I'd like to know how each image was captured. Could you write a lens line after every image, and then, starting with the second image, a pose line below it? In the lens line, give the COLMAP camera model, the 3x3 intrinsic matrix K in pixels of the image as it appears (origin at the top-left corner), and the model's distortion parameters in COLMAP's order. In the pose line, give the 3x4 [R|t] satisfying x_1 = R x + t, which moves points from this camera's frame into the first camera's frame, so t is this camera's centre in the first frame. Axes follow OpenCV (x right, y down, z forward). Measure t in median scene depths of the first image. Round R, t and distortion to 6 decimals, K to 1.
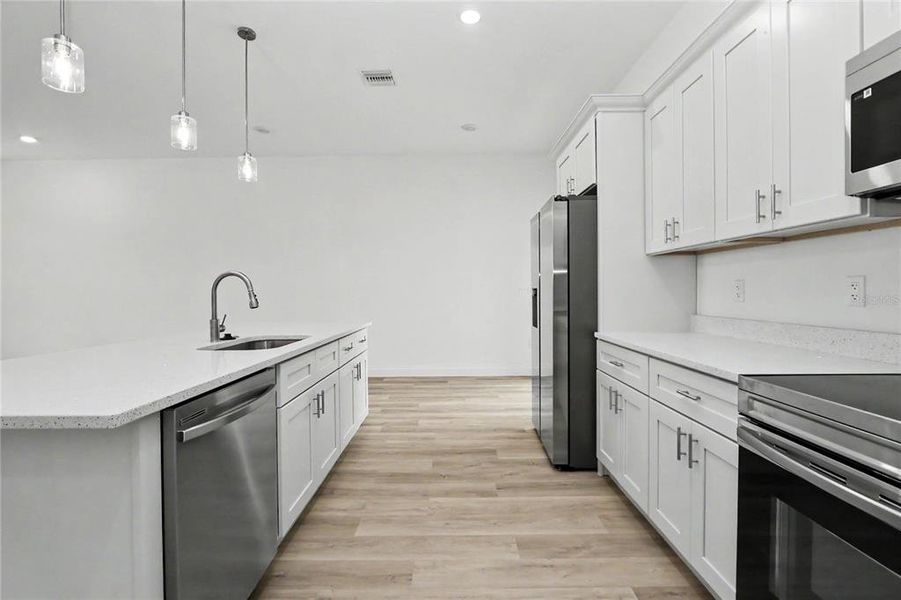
lens RADIAL K [[414.5, 0, 451.8], [0, 414.5, 304.7], [0, 0, 1]] dist [-0.021869, 0.000431]
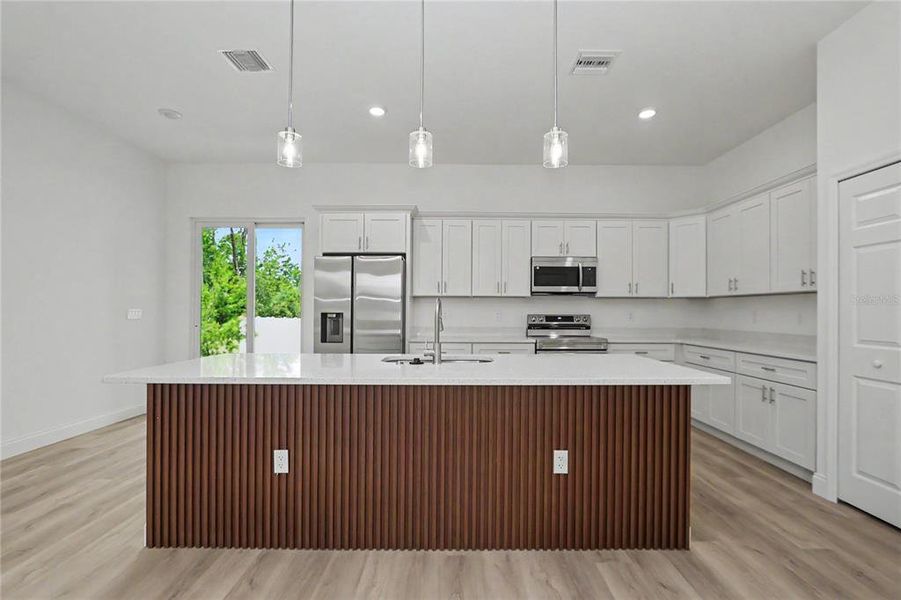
lens RADIAL K [[414.5, 0, 451.8], [0, 414.5, 304.7], [0, 0, 1]] dist [-0.021869, 0.000431]
pose [[-0.010233, 0.022085, 0.999704, -1.689718], [0.034533, 0.999167, -0.021720, -0.040438], [-0.999351, 0.034301, -0.010987, 0.967969]]
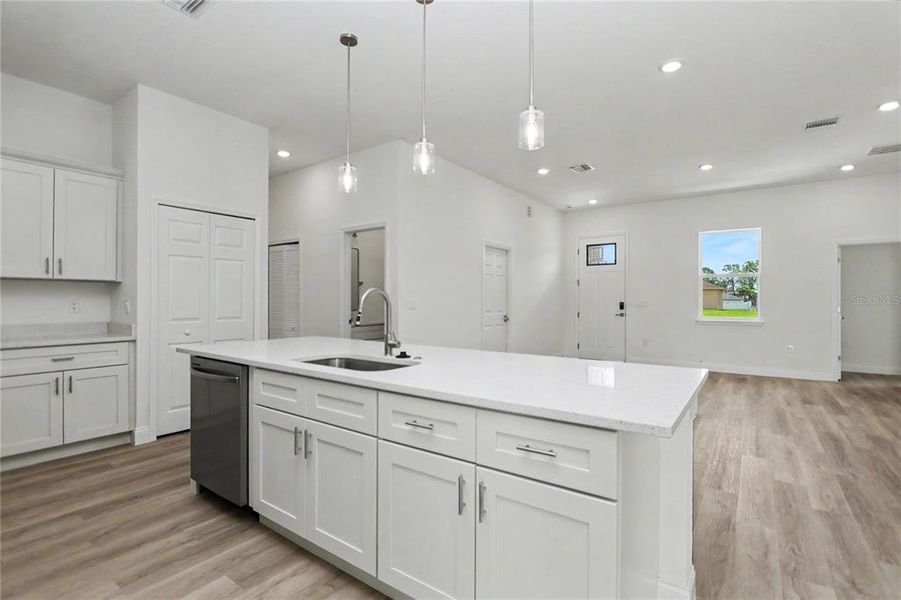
lens RADIAL K [[418.6, 0, 450.5], [0, 418.6, 300.0], [0, 0, 1]] dist [-0.006960, -0.000381]
pose [[-0.581500, 0.008872, -0.813498, 0.204782], [-0.028752, 0.999092, 0.031448, -0.091890], [0.813038, 0.041676, -0.580717, 1.762825]]
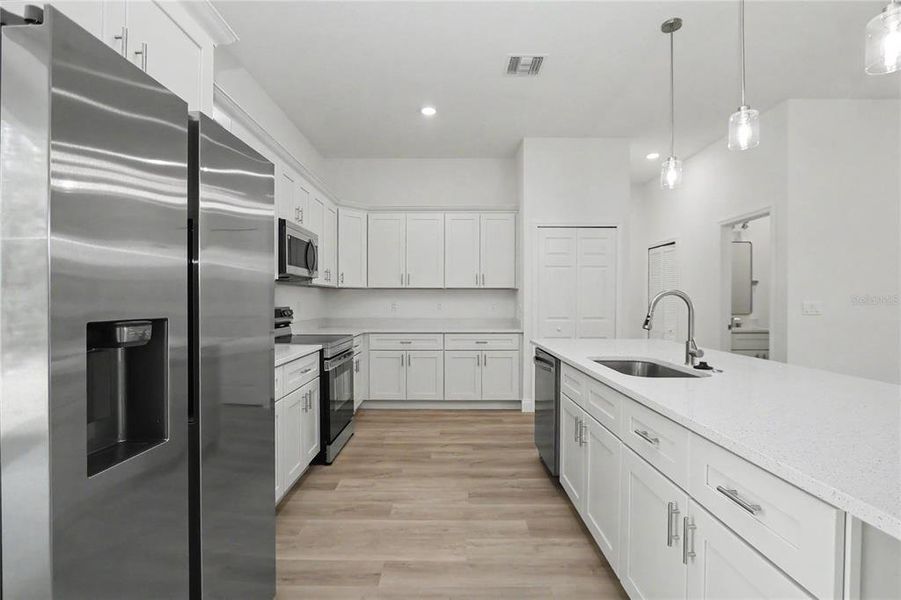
lens RADIAL K [[414.5, 0, 451.8], [0, 414.5, 304.7], [0, 0, 1]] dist [-0.021869, 0.000431]
pose [[-0.999943, 0.008411, -0.006592, -0.024592], [0.008082, 0.998793, 0.048458, -0.099741], [0.006991, 0.048402, -0.998803, 1.953120]]
